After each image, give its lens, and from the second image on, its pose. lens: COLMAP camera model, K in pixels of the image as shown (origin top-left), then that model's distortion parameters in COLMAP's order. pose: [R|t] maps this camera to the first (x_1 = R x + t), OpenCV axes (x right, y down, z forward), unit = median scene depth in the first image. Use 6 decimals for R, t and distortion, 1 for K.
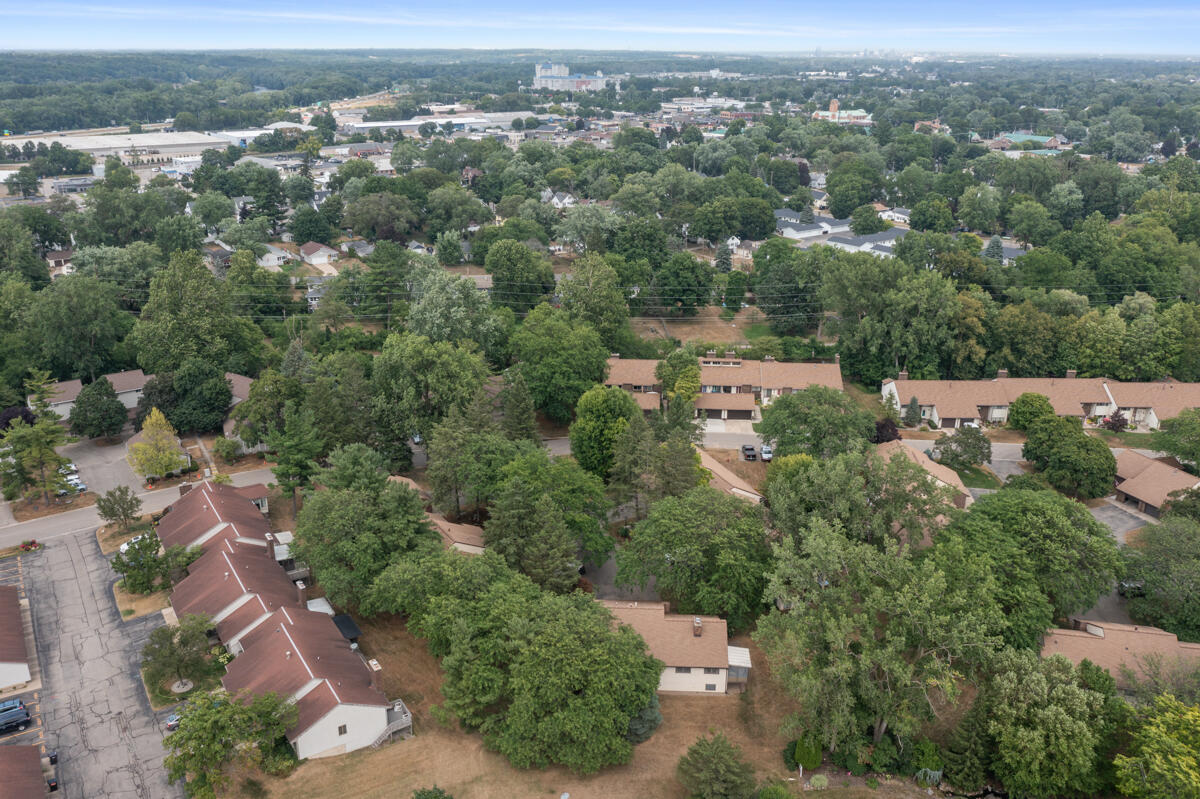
lens RADIAL K [[969.1, 0, 600.0], [0, 969.1, 399.5], [0, 0, 1]] dist [-0.031937, 0.007955]
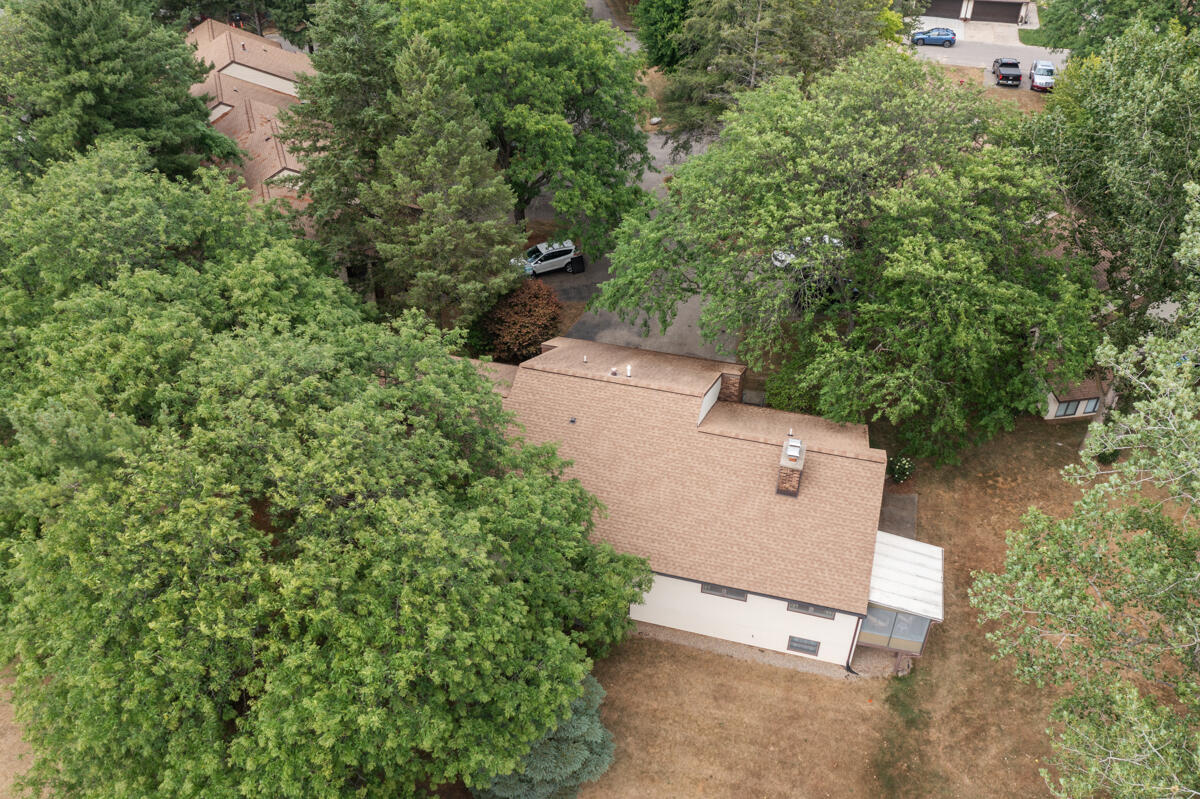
lens RADIAL K [[969.1, 0, 600.0], [0, 969.1, 399.5], [0, 0, 1]] dist [-0.031937, 0.007955]
pose [[0.974929, 0.125129, -0.183998, 0.065422], [-0.063252, 0.948637, 0.309980, 0.081020], [0.213335, -0.290571, 0.932768, 0.473673]]
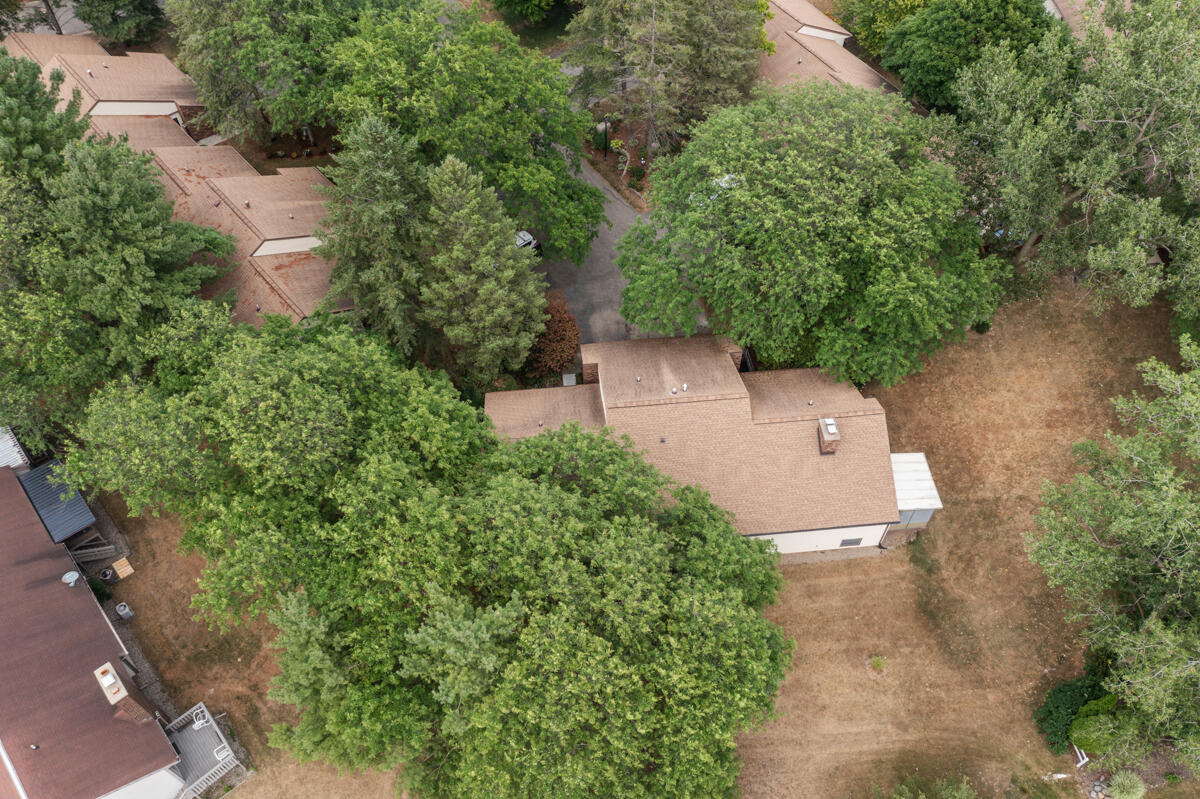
lens RADIAL K [[969.1, 0, 600.0], [0, 969.1, 399.5], [0, 0, 1]] dist [-0.031937, 0.007955]
pose [[0.989255, -0.125822, 0.074457, -0.027198], [0.064596, 0.833026, 0.549450, -0.027615], [-0.131158, -0.538737, 0.832202, 0.438073]]
